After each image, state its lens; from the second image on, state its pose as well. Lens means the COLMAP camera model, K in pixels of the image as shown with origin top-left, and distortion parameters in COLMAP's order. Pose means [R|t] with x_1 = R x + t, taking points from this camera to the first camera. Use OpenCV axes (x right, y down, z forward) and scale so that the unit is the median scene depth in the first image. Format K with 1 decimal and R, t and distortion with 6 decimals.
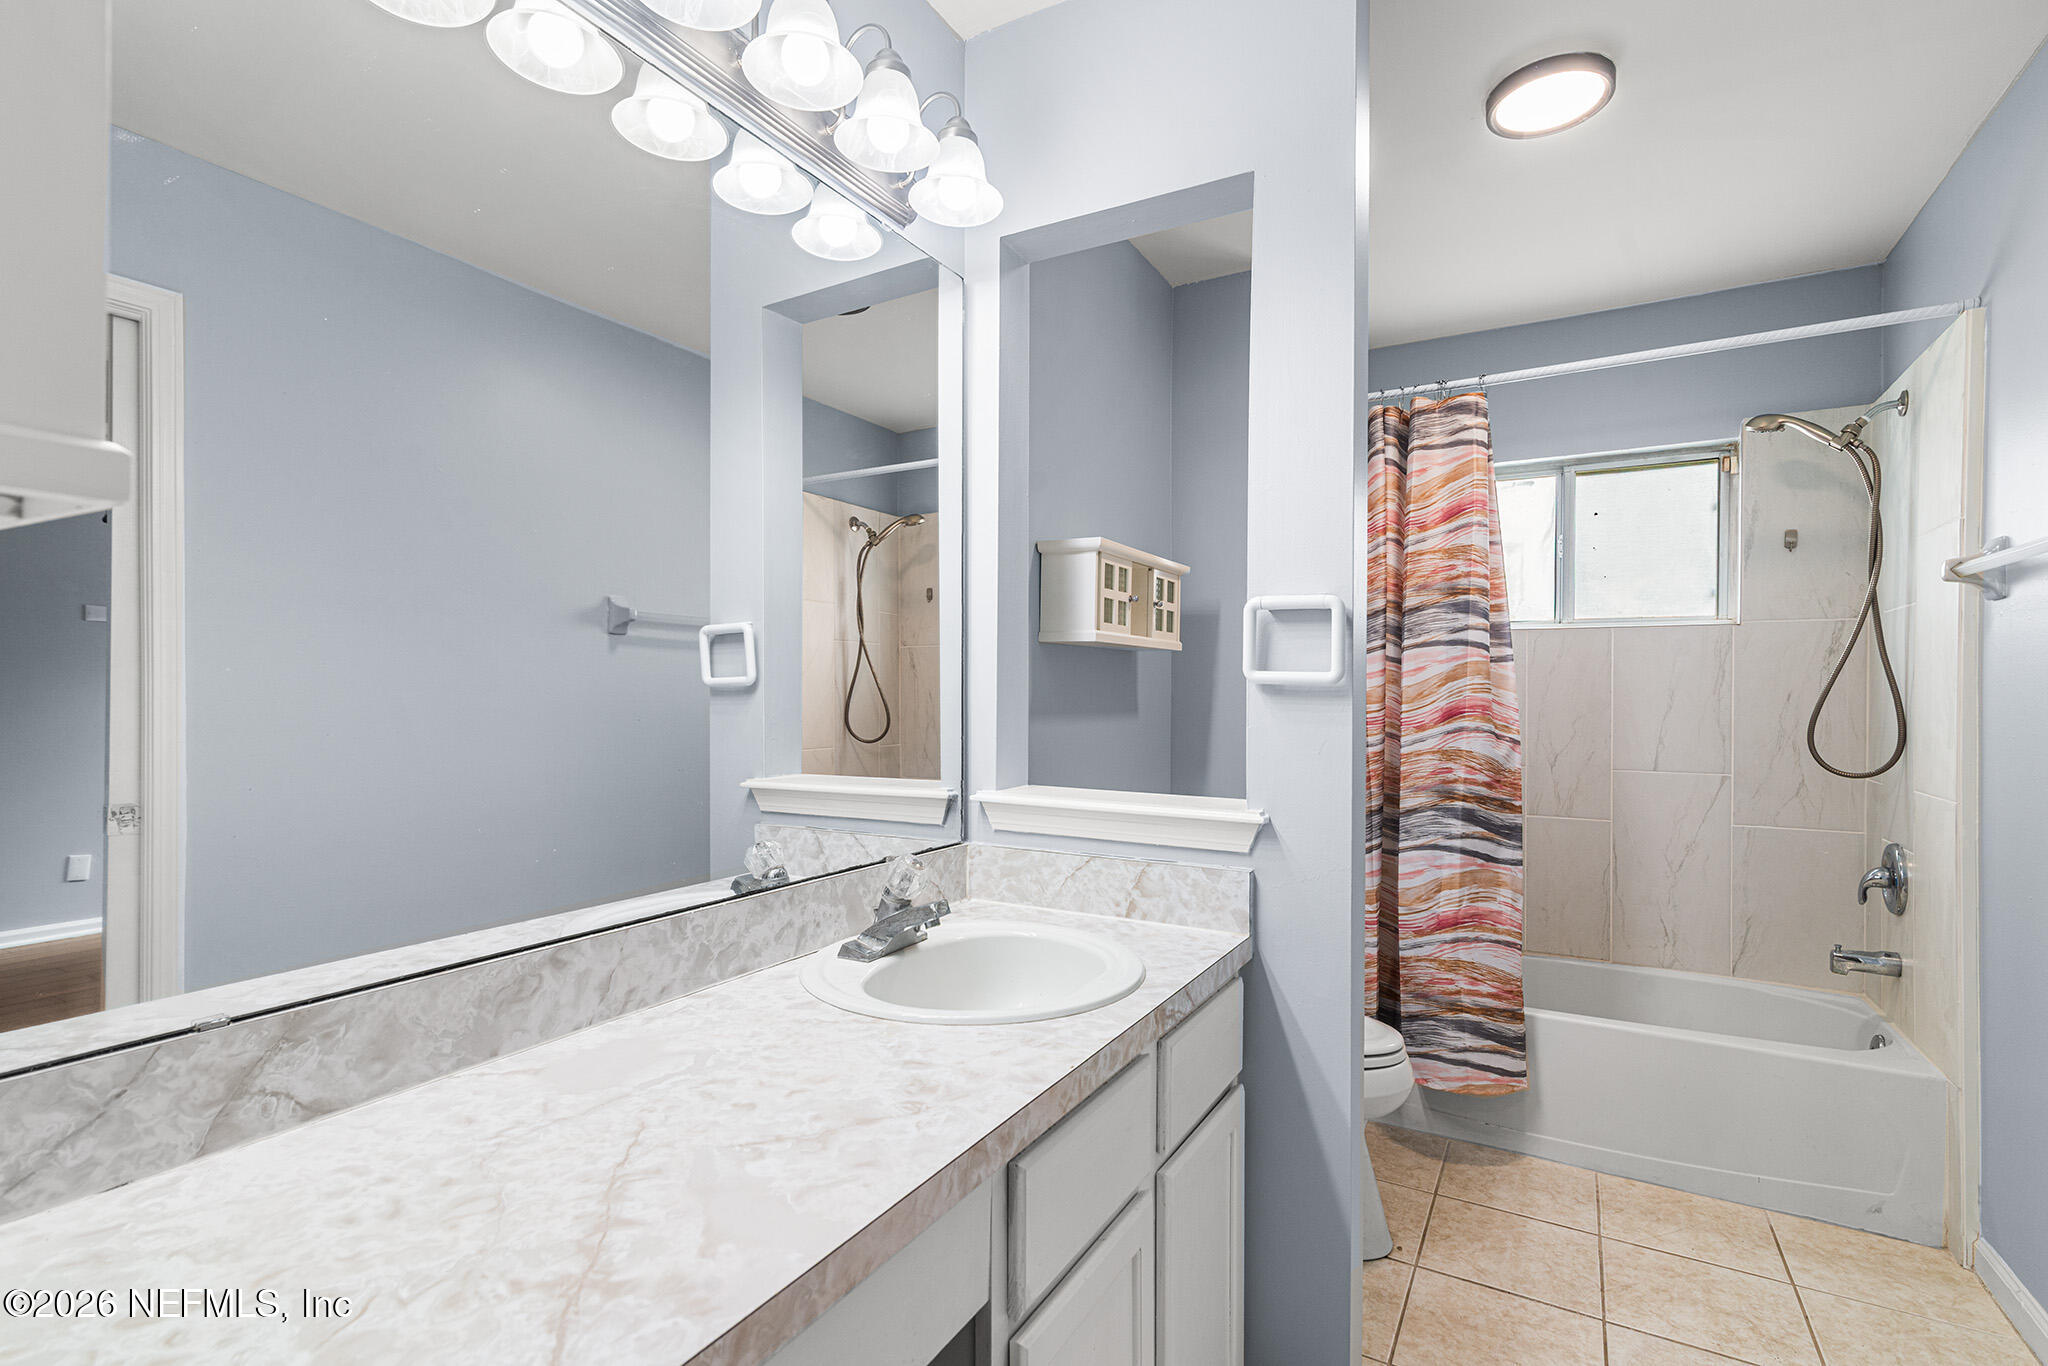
lens RADIAL K [[932.9, 0, 1024.5], [0, 932.9, 677.3], [0, 0, 1]] dist [0.012987, -0.000941]
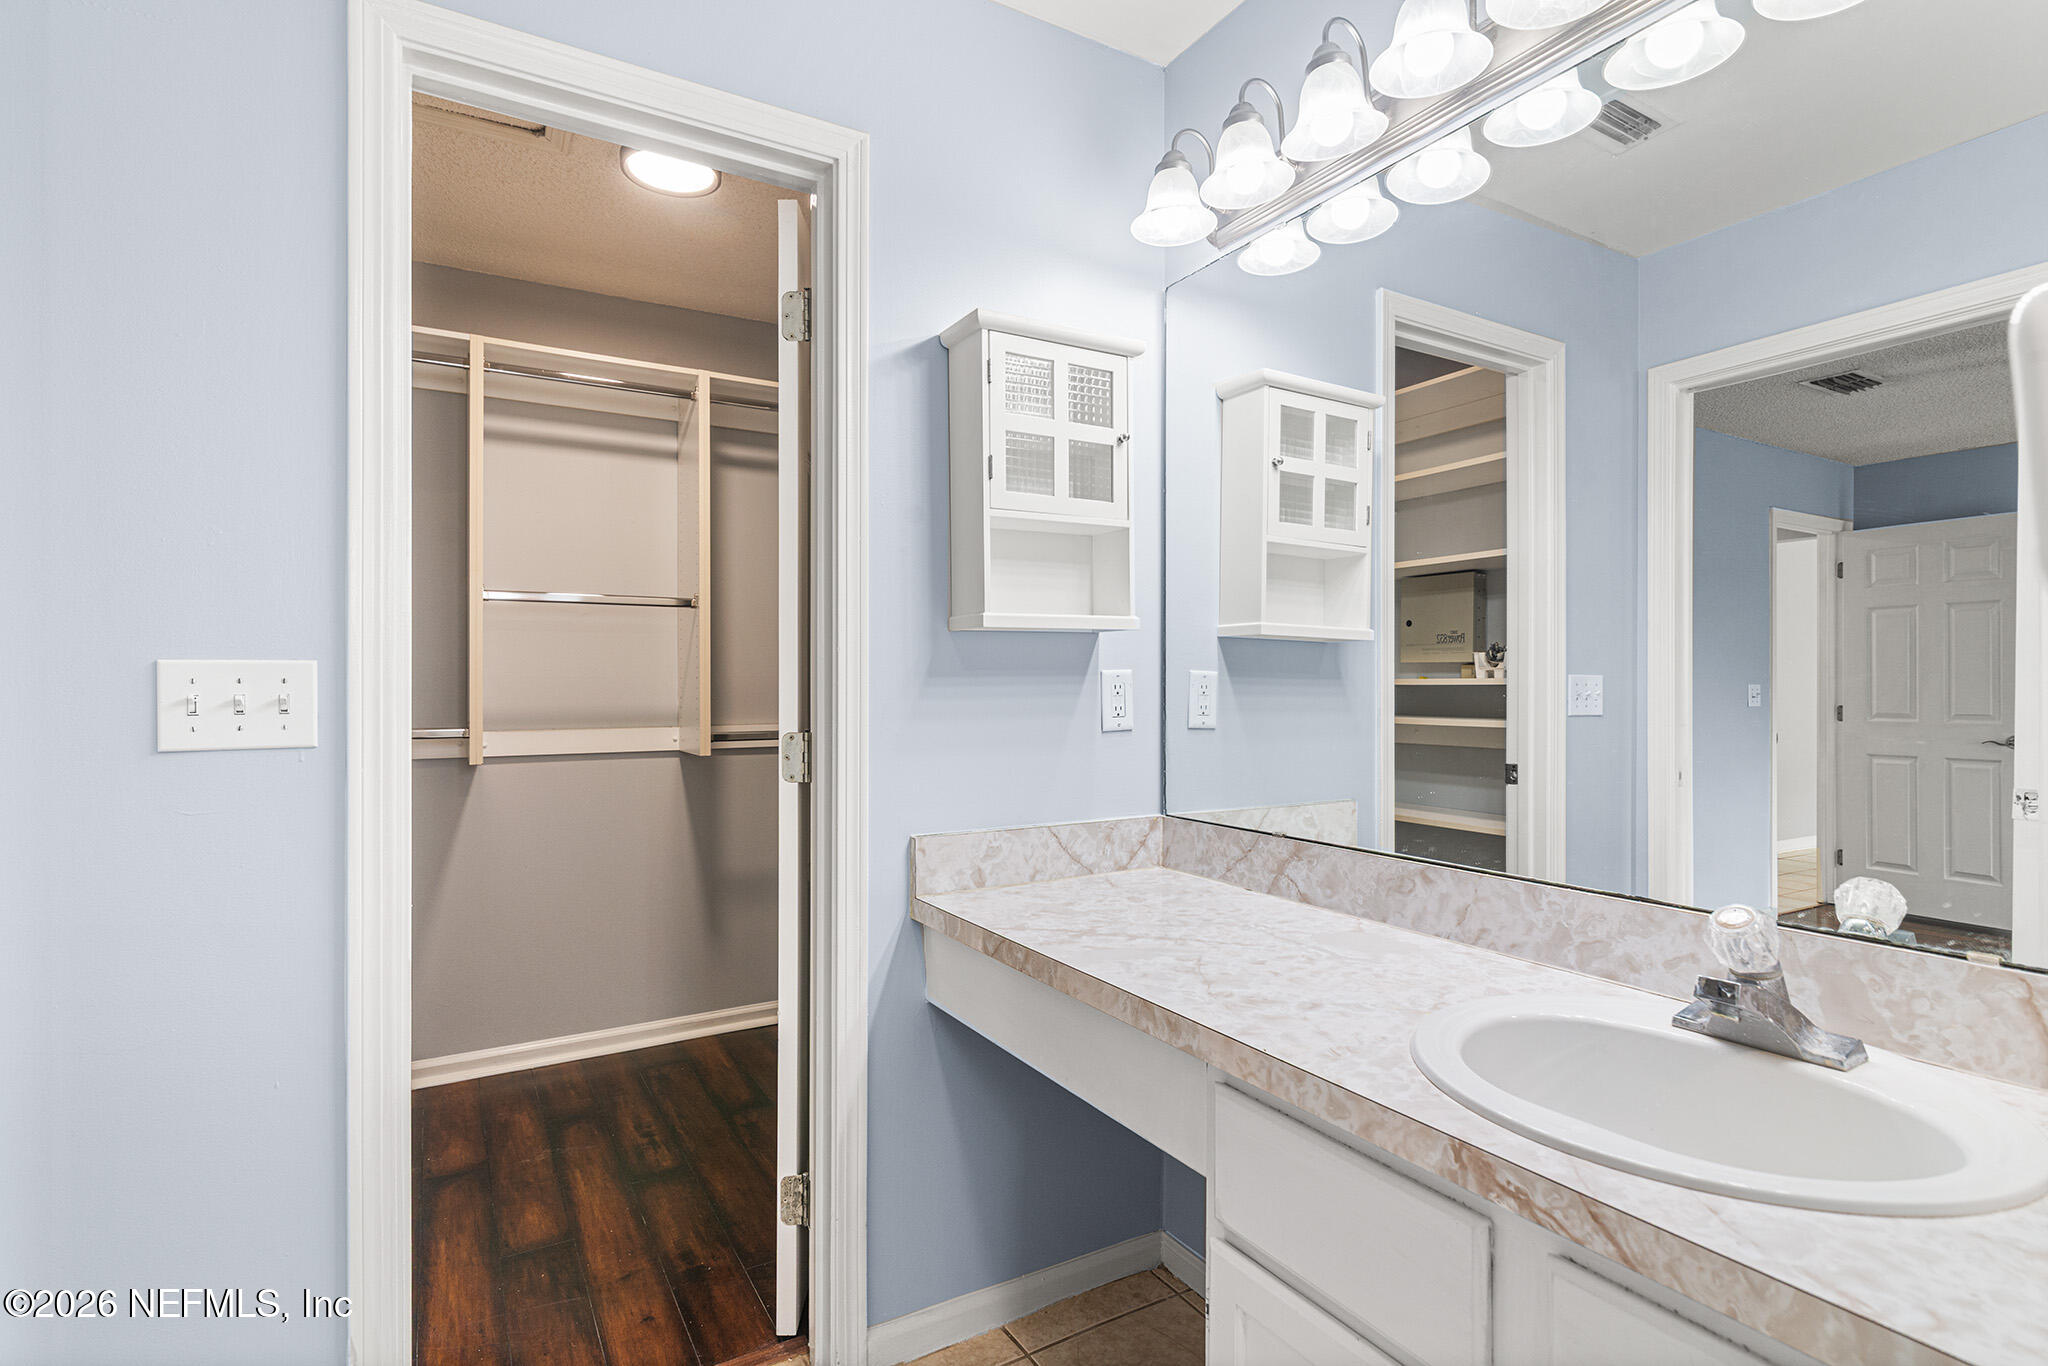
lens RADIAL K [[1009.4, 0, 1024.0], [0, 1009.4, 683.0], [0, 0, 1]] dist [0.012476, 0.000130]
pose [[-0.480663, -0.000939, -0.876905, 1.089506], [0.016741, 0.999807, -0.010247, 0.040125], [0.876746, -0.019606, -0.480554, 1.283301]]
